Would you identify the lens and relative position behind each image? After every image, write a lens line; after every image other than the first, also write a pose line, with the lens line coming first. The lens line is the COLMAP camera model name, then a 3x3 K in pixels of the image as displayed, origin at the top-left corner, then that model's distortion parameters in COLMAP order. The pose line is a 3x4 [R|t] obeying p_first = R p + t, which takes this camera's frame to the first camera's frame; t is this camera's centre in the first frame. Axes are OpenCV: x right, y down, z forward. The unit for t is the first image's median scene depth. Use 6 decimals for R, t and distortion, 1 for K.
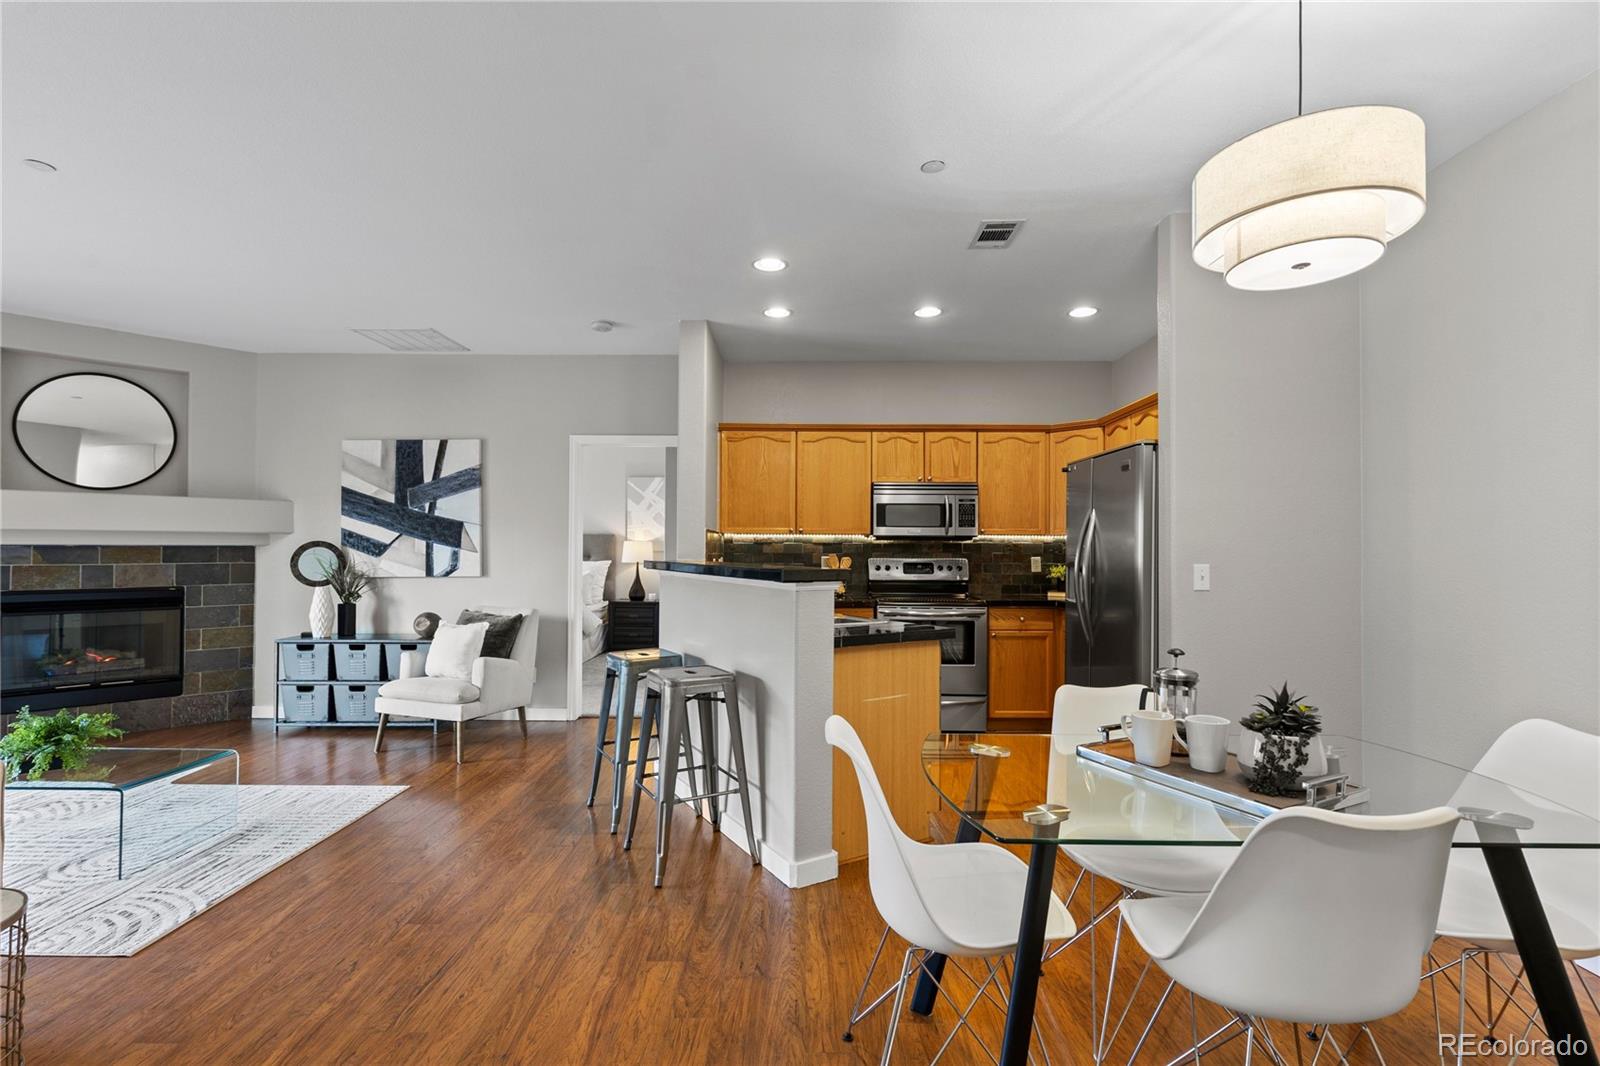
lens RADIAL K [[725.7, 0, 799.4], [0, 725.7, 537.5], [0, 0, 1]] dist [0.003751, -0.001153]
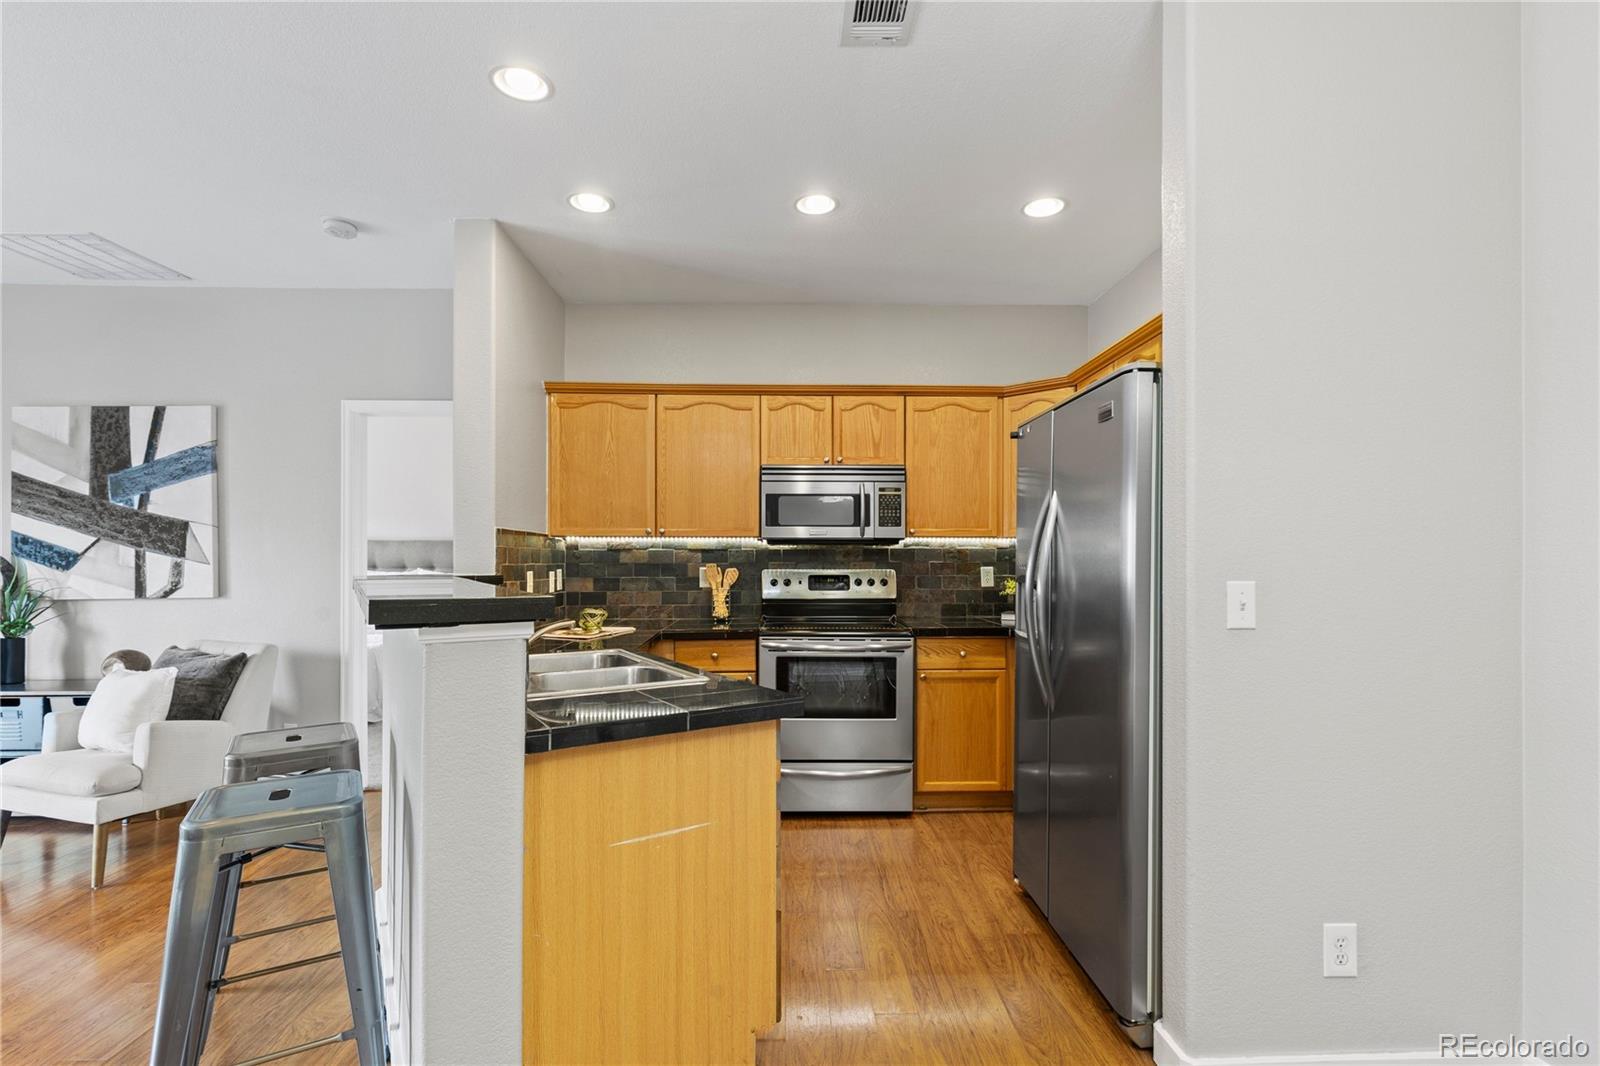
lens RADIAL K [[725.7, 0, 803.8], [0, 725.7, 554.1], [0, 0, 1]] dist [0.003751, -0.001153]
pose [[0.999531, -0.004242, 0.030318, 0.119279], [0.003903, 0.999929, 0.011236, 0.004833], [-0.030363, -0.011112, 0.999477, 0.267988]]
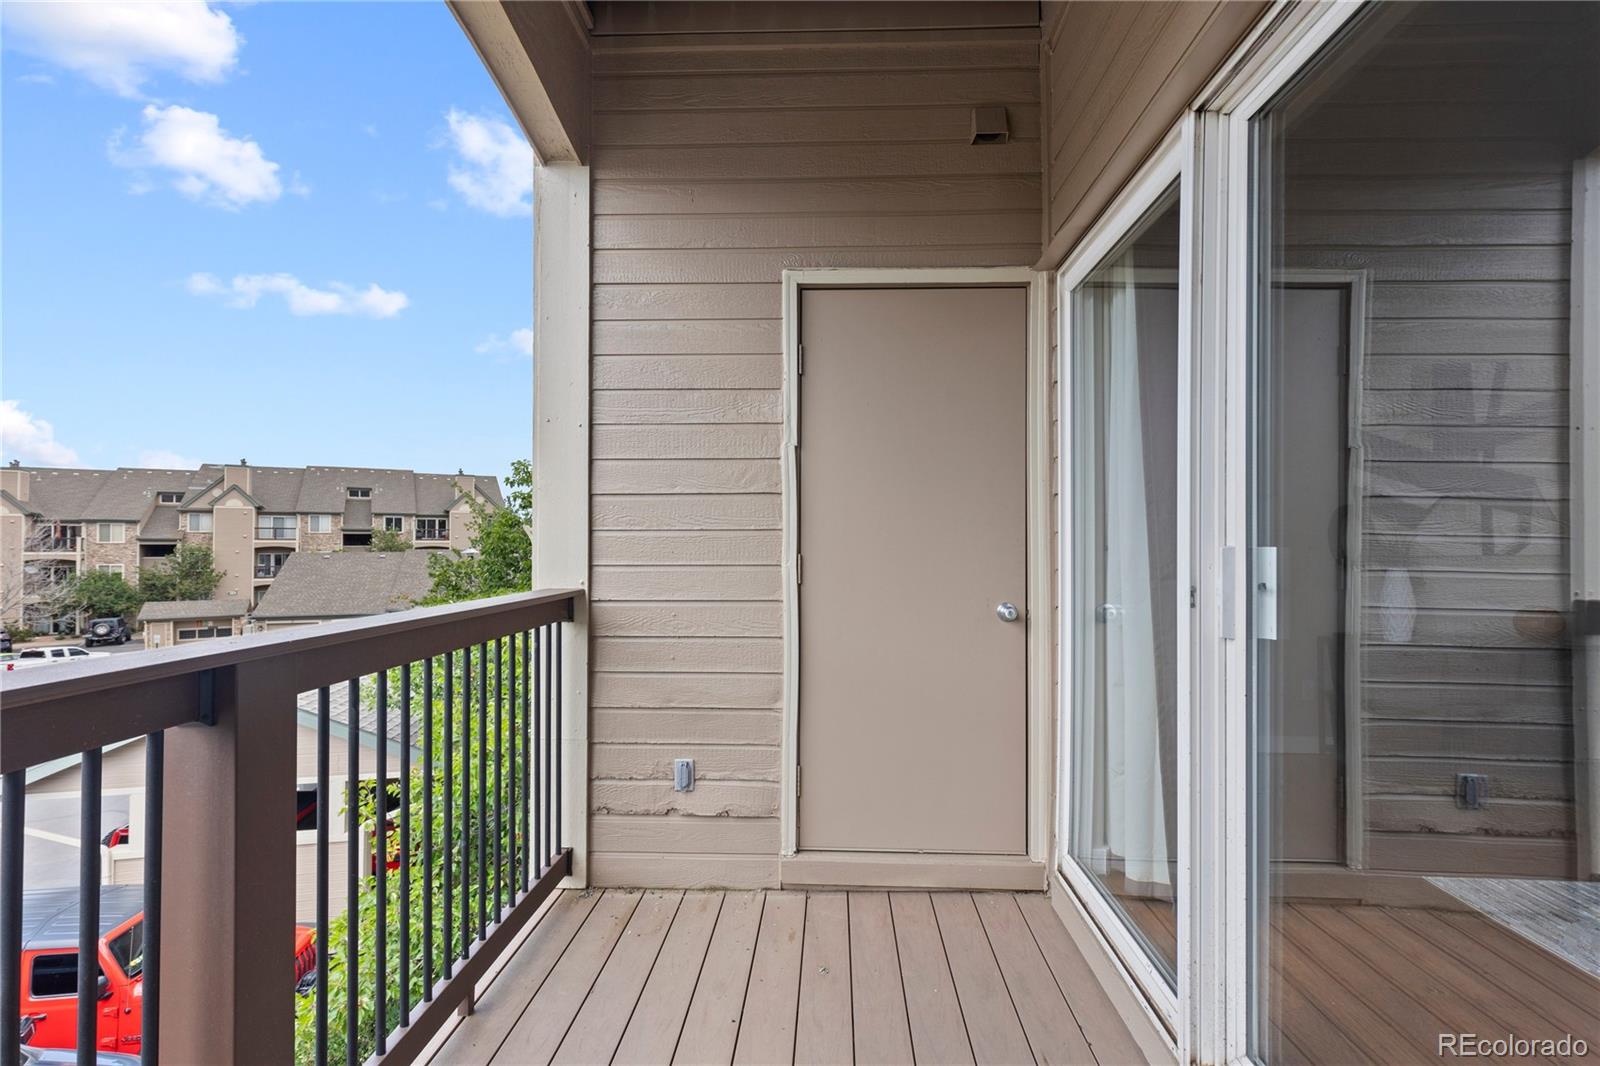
lens RADIAL K [[725.7, 0, 788.8], [0, 725.7, 549.2], [0, 0, 1]] dist [0.003751, -0.001153]
pose [[0.999199, -0.004775, -0.039734, -1.166517], [0.005110, 0.999952, 0.008339, 0.037770], [0.039692, -0.008535, 0.999176, 0.258693]]
